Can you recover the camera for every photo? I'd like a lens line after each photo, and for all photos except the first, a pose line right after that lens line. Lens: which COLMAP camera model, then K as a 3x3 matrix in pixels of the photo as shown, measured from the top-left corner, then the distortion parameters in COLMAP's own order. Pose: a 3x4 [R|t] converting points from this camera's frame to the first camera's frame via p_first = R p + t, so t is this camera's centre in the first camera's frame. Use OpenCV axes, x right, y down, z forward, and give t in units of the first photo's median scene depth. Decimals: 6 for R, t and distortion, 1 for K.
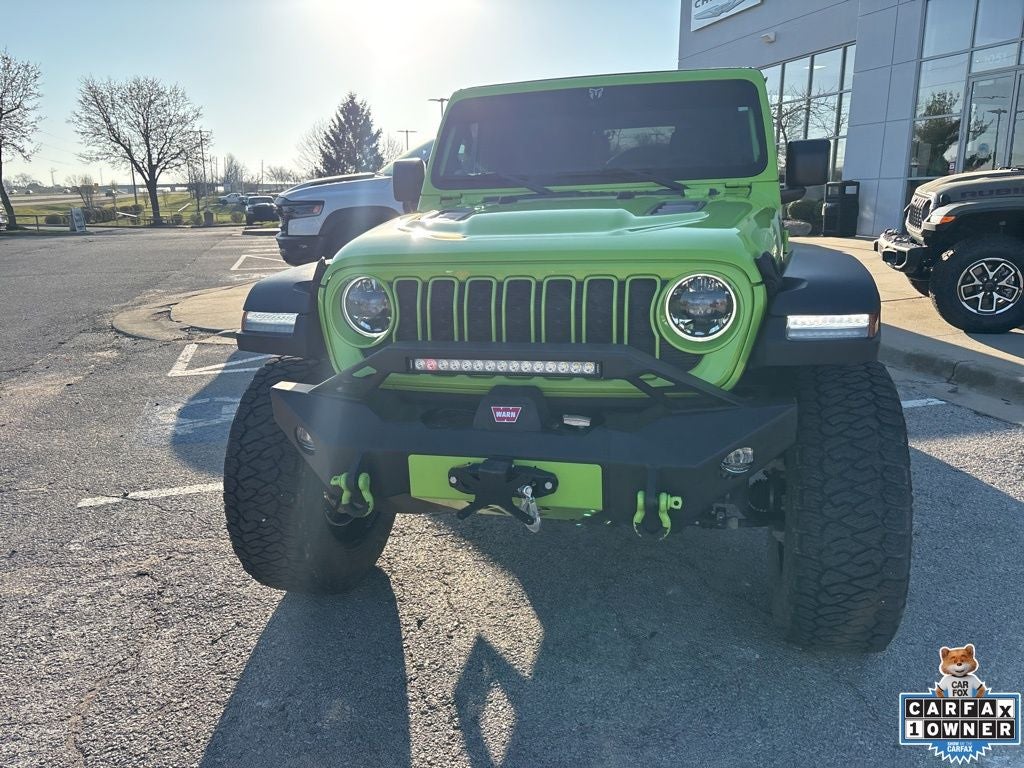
lens RADIAL K [[772.2, 0, 504.3], [0, 772.2, 377.9], [0, 0, 1]] dist [0.048712, -0.057845]
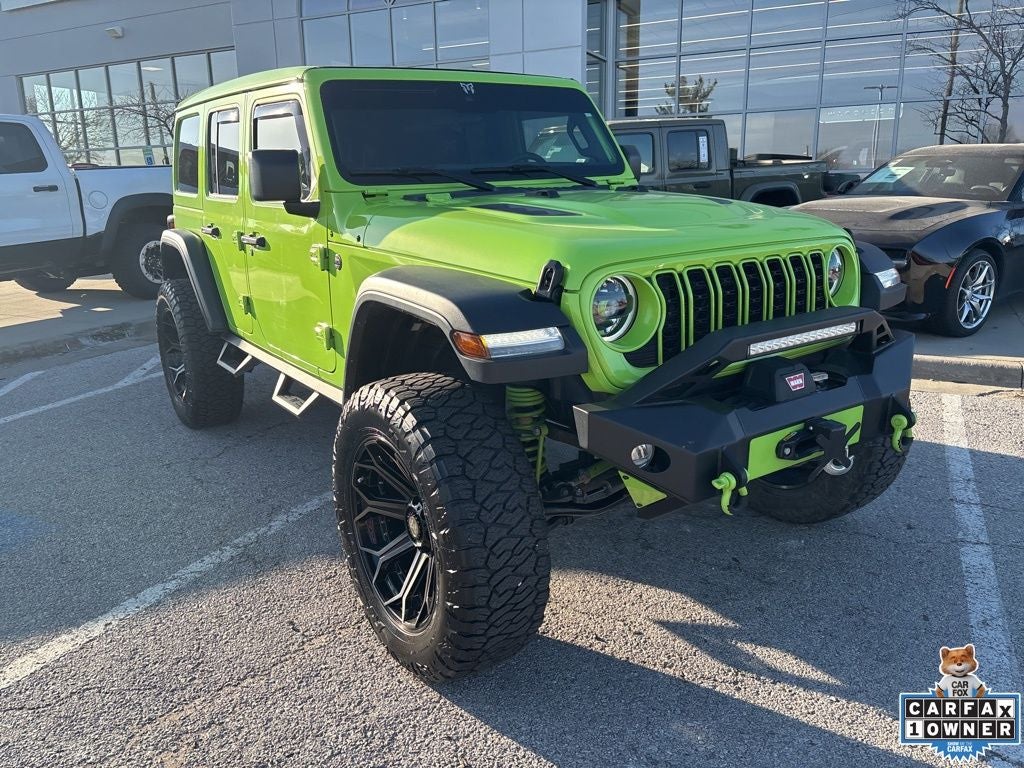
lens RADIAL K [[772.2, 0, 507.5], [0, 772.2, 389.0], [0, 0, 1]] dist [0.048712, -0.057845]
pose [[0.665922, -0.186505, 0.722333, -0.978430], [0.182354, 0.979568, 0.084810, -0.102293], [-0.723392, 0.075243, 0.686326, 0.483318]]
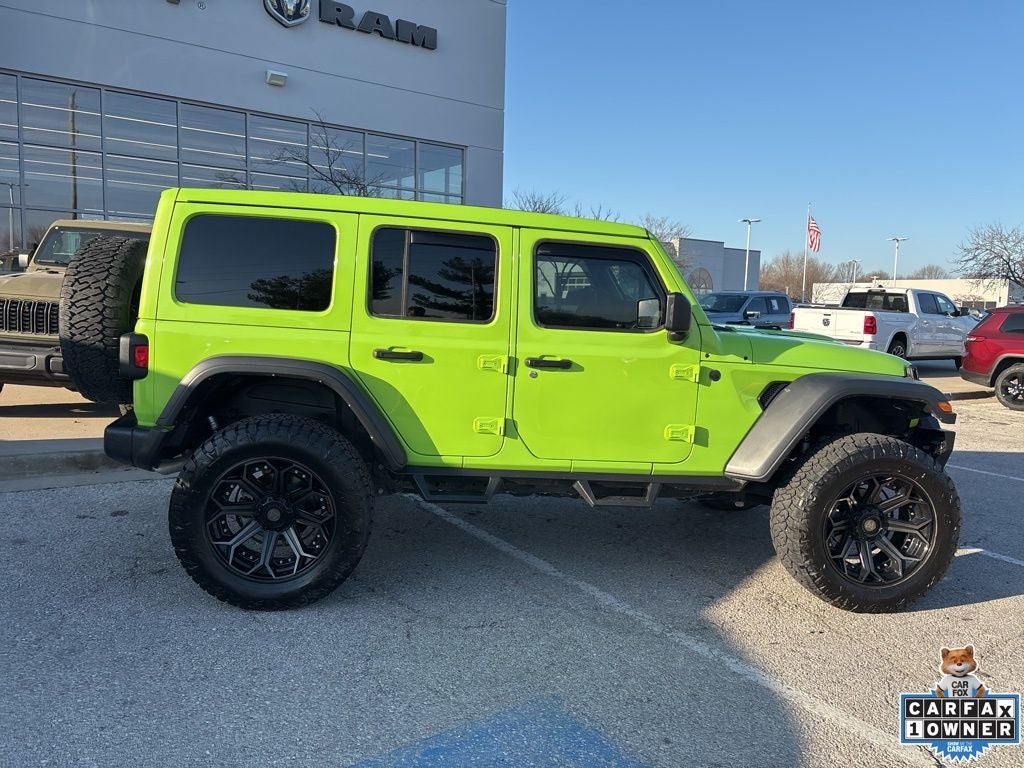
lens RADIAL K [[772.2, 0, 505.0], [0, 772.2, 384.0], [0, 0, 1]] dist [0.048712, -0.057845]
pose [[-0.353325, -0.104357, 0.929662, -1.668196], [0.185834, 0.966125, 0.179078, -0.644972], [-0.916857, 0.236036, -0.321963, 2.601113]]
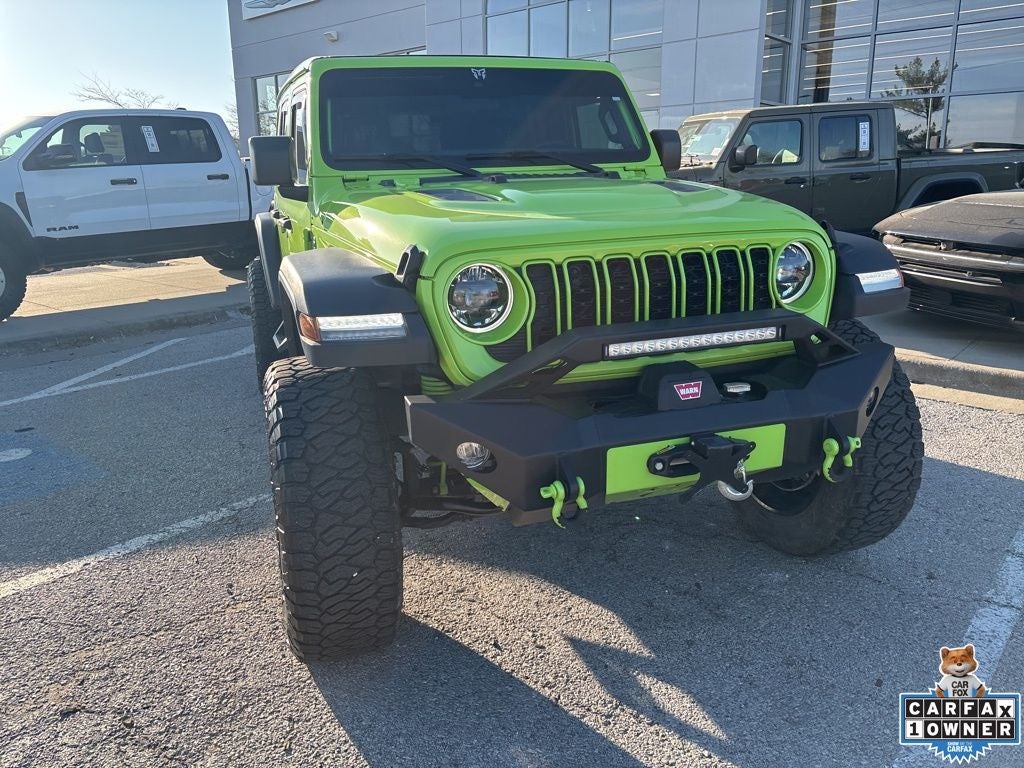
lens RADIAL K [[772.2, 0, 508.0], [0, 772.2, 376.8], [0, 0, 1]] dist [0.048712, -0.057845]
pose [[0.837612, -0.128646, 0.530902, -0.647129], [0.127143, 0.991095, 0.039562, -0.035476], [-0.531264, 0.034363, 0.846509, 0.256174]]
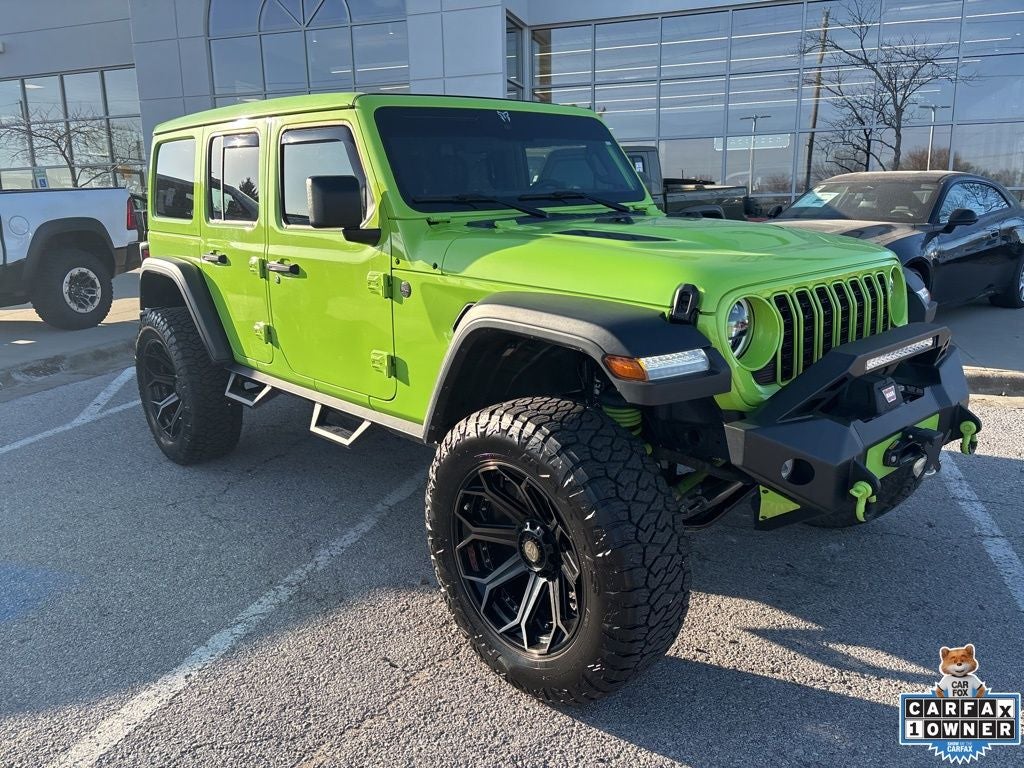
lens RADIAL K [[772.2, 0, 506.6], [0, 772.2, 389.2], [0, 0, 1]] dist [0.048712, -0.057845]
pose [[0.554392, -0.187203, 0.810928, -1.173200], [0.204714, 0.975111, 0.085151, -0.166084], [-0.806685, 0.118801, 0.578917, 0.706337]]
